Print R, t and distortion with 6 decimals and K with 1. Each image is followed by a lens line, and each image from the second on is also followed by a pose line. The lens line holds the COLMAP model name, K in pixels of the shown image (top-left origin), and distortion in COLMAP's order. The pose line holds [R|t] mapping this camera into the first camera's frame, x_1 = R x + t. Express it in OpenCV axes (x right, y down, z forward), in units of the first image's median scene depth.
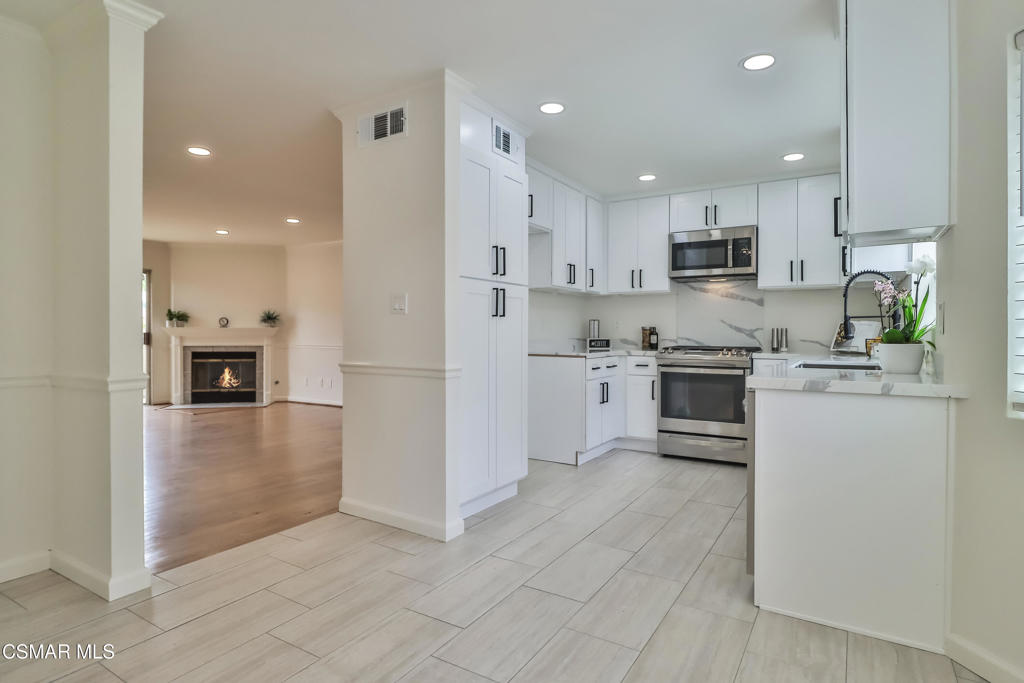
lens RADIAL K [[549.7, 0, 513.6], [0, 549.7, 330.7], [0, 0, 1]] dist [0.004069, 0.000780]
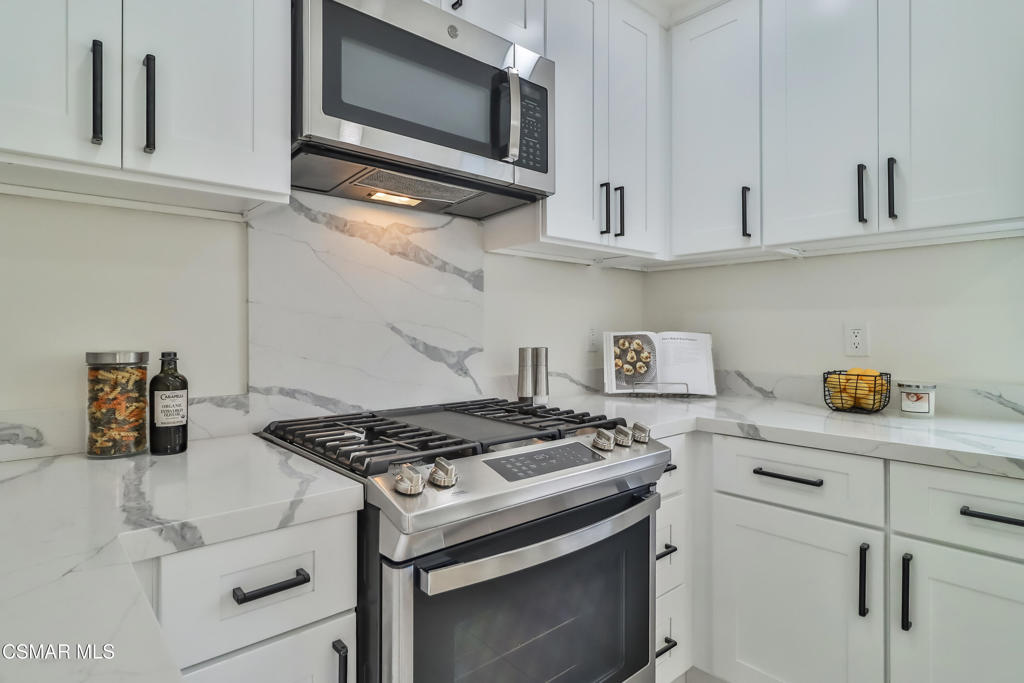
lens RADIAL K [[549.7, 0, 513.6], [0, 549.7, 330.7], [0, 0, 1]] dist [0.004069, 0.000780]
pose [[0.291160, -0.001918, 0.956672, 0.092413], [0.002590, 0.999996, 0.001217, -0.017439], [-0.956671, 0.002124, 0.291164, 0.901677]]
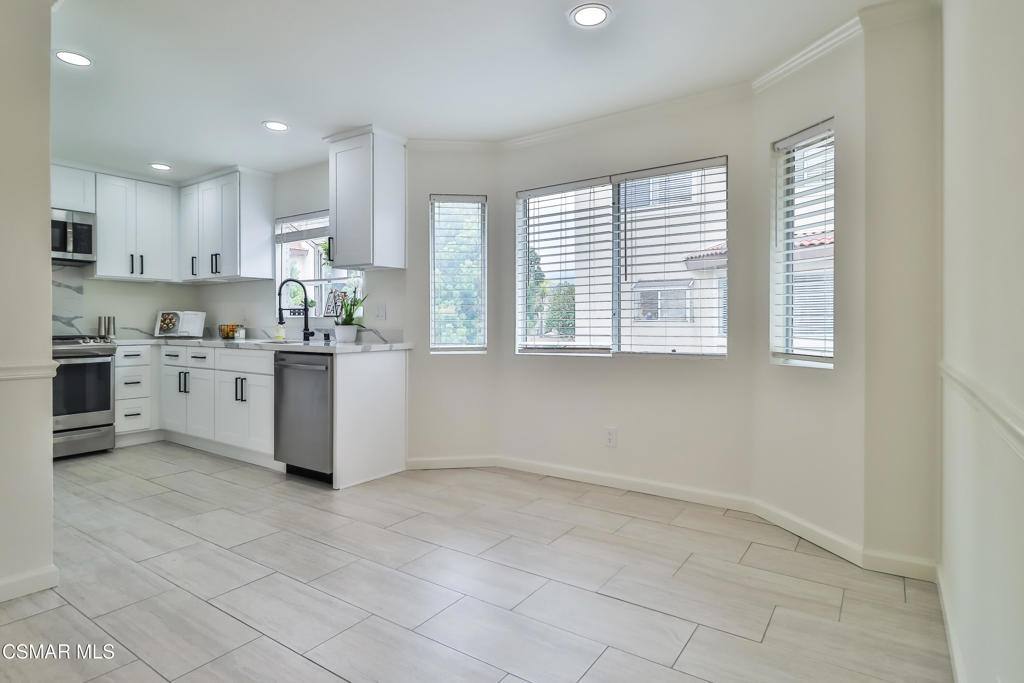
lens RADIAL K [[549.7, 0, 513.6], [0, 549.7, 330.7], [0, 0, 1]] dist [0.004069, 0.000780]
pose [[0.050773, -0.017389, 0.998559, -0.514067], [0.000982, 0.999849, 0.017361, 0.005066], [-0.998710, 0.000099, 0.050783, 0.186147]]
